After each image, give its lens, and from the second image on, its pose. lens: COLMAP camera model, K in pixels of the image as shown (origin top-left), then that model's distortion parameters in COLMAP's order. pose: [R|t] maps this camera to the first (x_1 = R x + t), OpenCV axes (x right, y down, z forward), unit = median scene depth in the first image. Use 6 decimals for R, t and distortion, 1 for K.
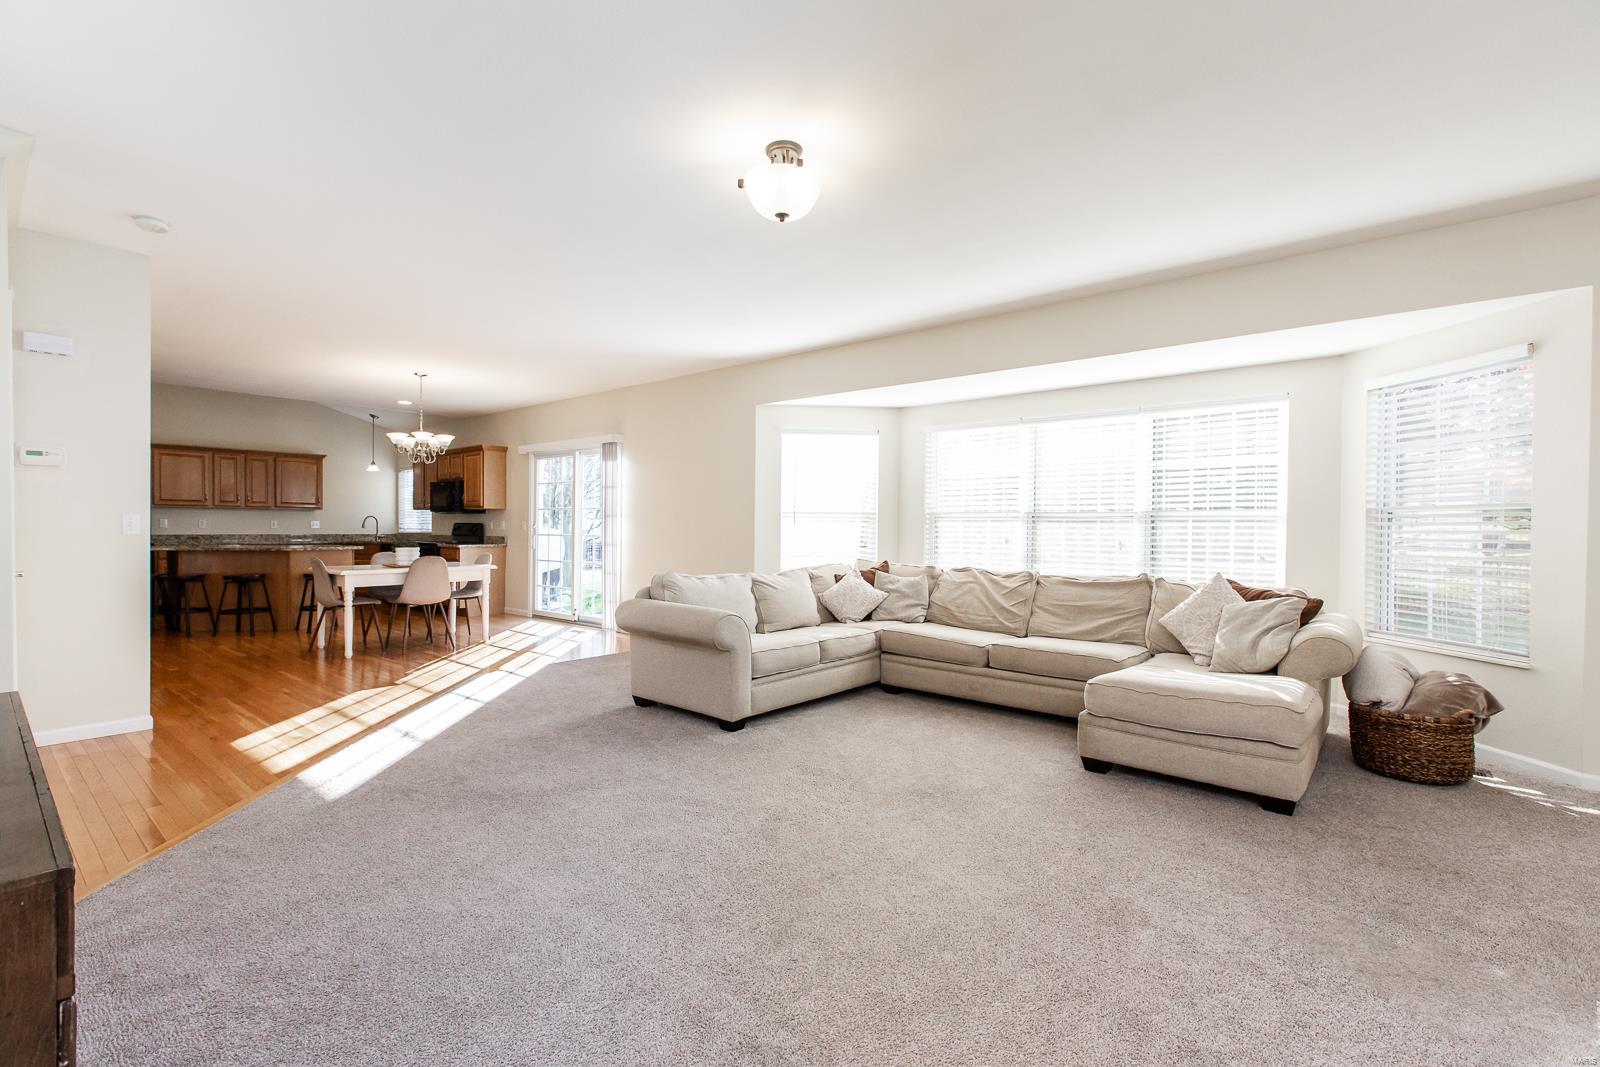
lens RADIAL K [[712.0, 0, 800.0], [0, 712.0, 533.5], [0, 0, 1]] dist [-0.000102, 0.000109]
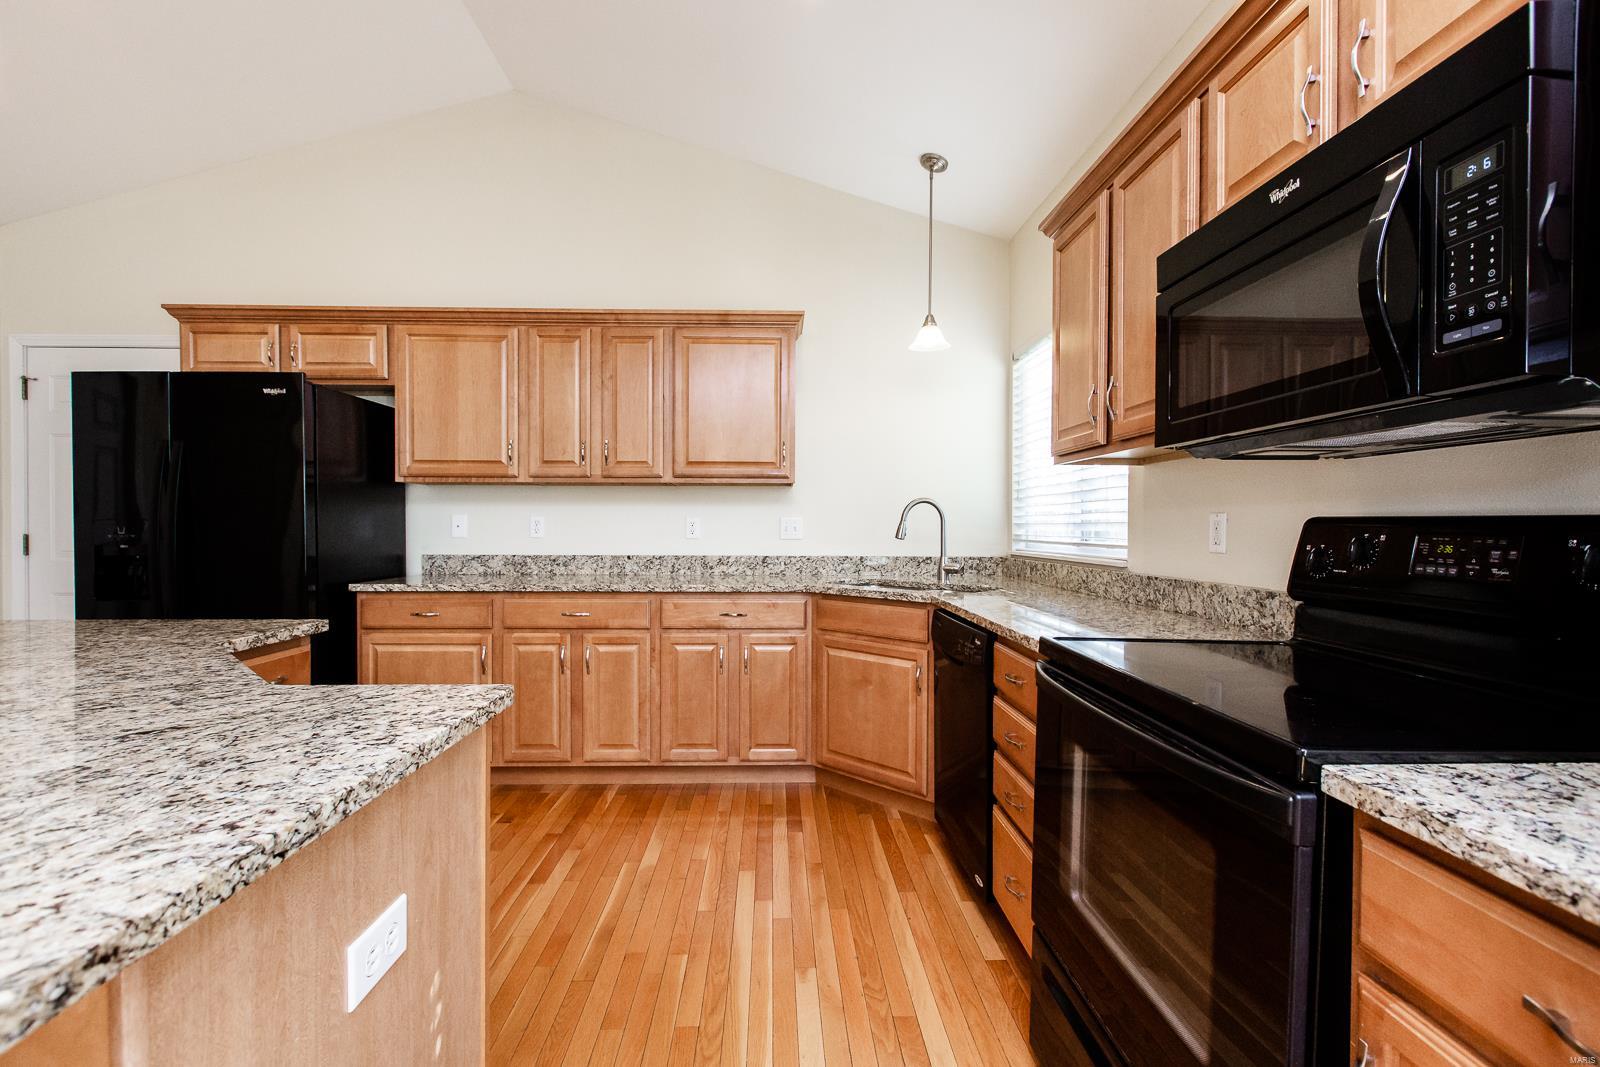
lens RADIAL K [[712.0, 0, 800.0], [0, 712.0, 533.5], [0, 0, 1]] dist [-0.000102, 0.000109]
pose [[0.670567, 0.002777, -0.741844, -0.810499], [-0.006499, 0.999977, -0.002131, -0.018026], [0.741821, 0.006250, 0.670569, 1.485077]]
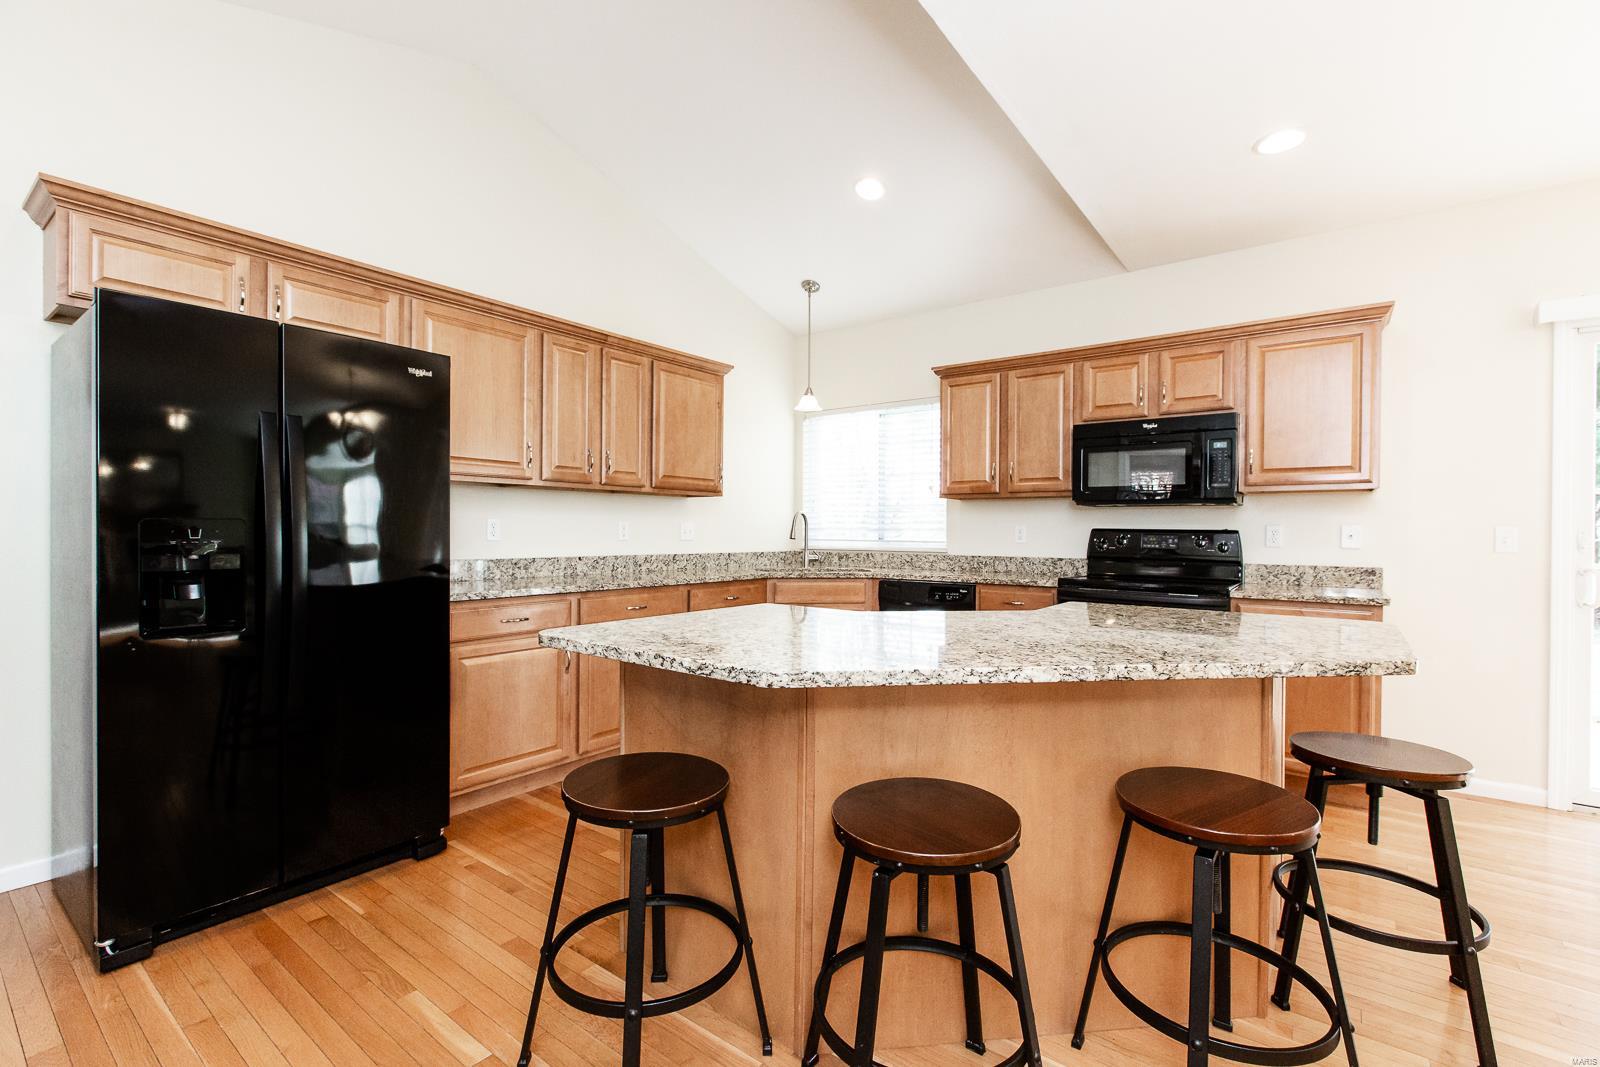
lens RADIAL K [[712.0, 0, 800.0], [0, 712.0, 533.5], [0, 0, 1]] dist [-0.000102, 0.000109]
pose [[0.997978, 0.000036, 0.063555, -1.231687], [0.000411, 0.999975, -0.007029, -0.015979], [-0.063553, 0.007041, 0.997954, 1.098020]]
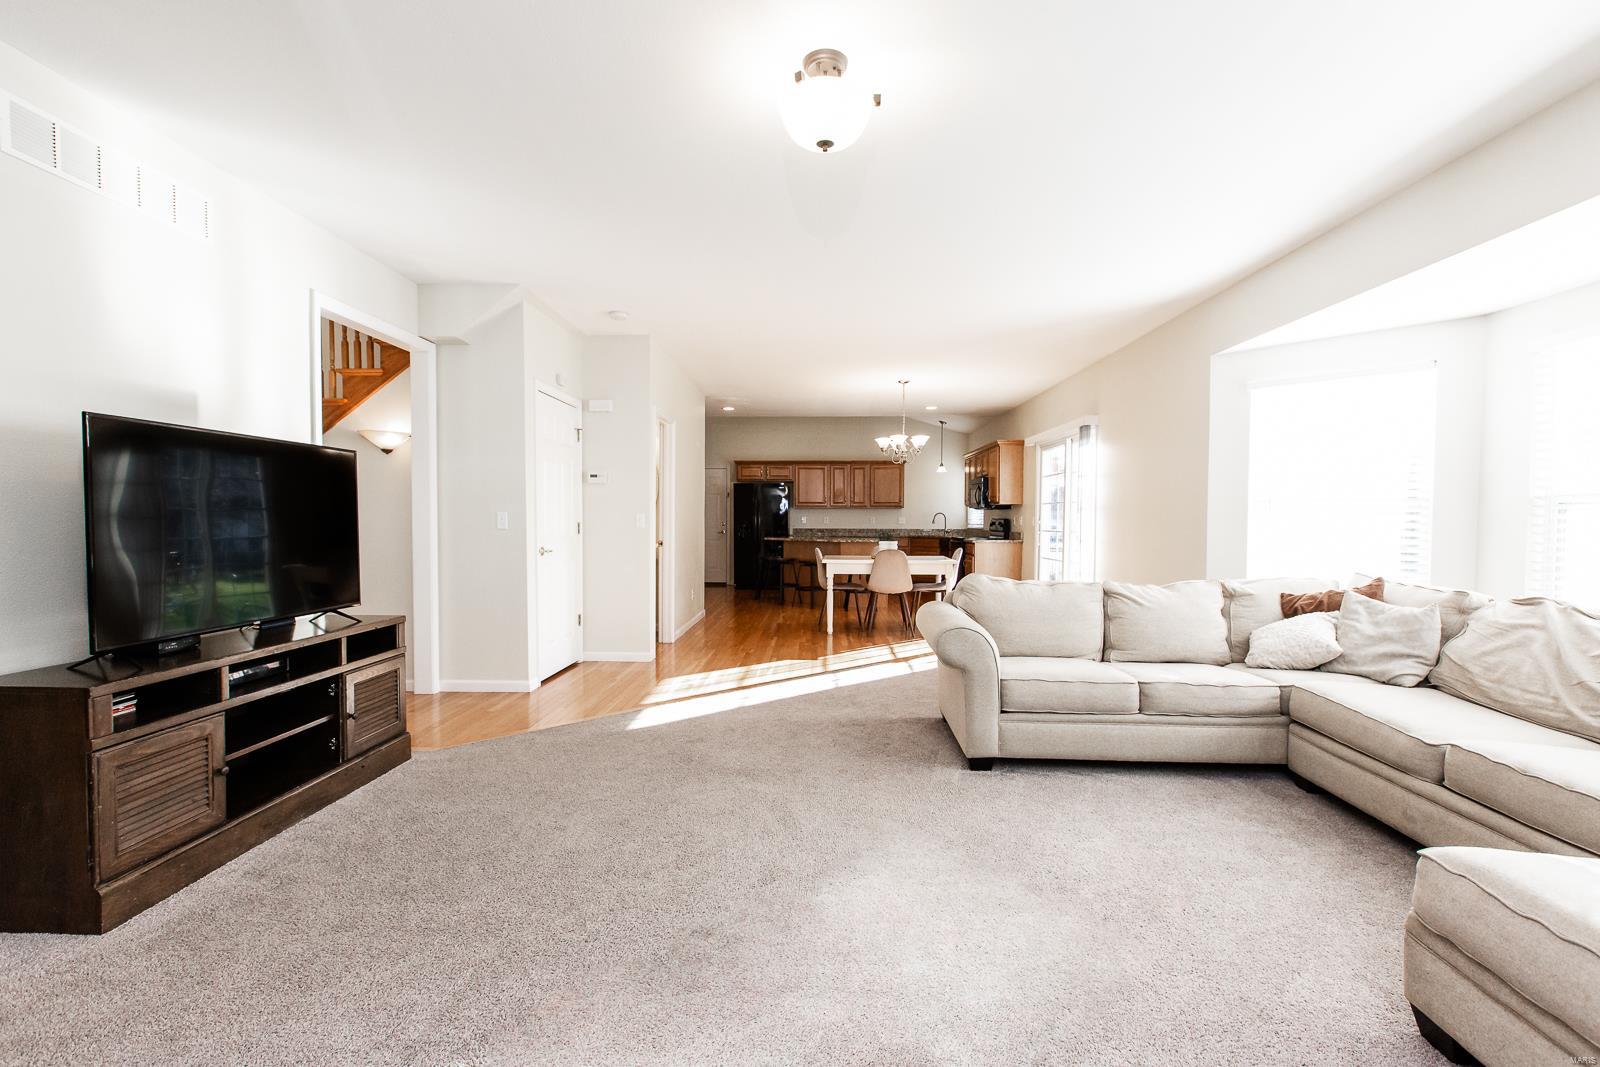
lens RADIAL K [[738.4, 0, 800.0], [0, 738.4, 533.5], [0, 0, 1]] dist [0.003891, 0.001028]
pose [[0.615570, 0.011586, -0.787997, 0.332728], [-0.008251, 0.999932, 0.008256, -0.000260], [0.788039, 0.001420, 0.615623, 0.233756]]
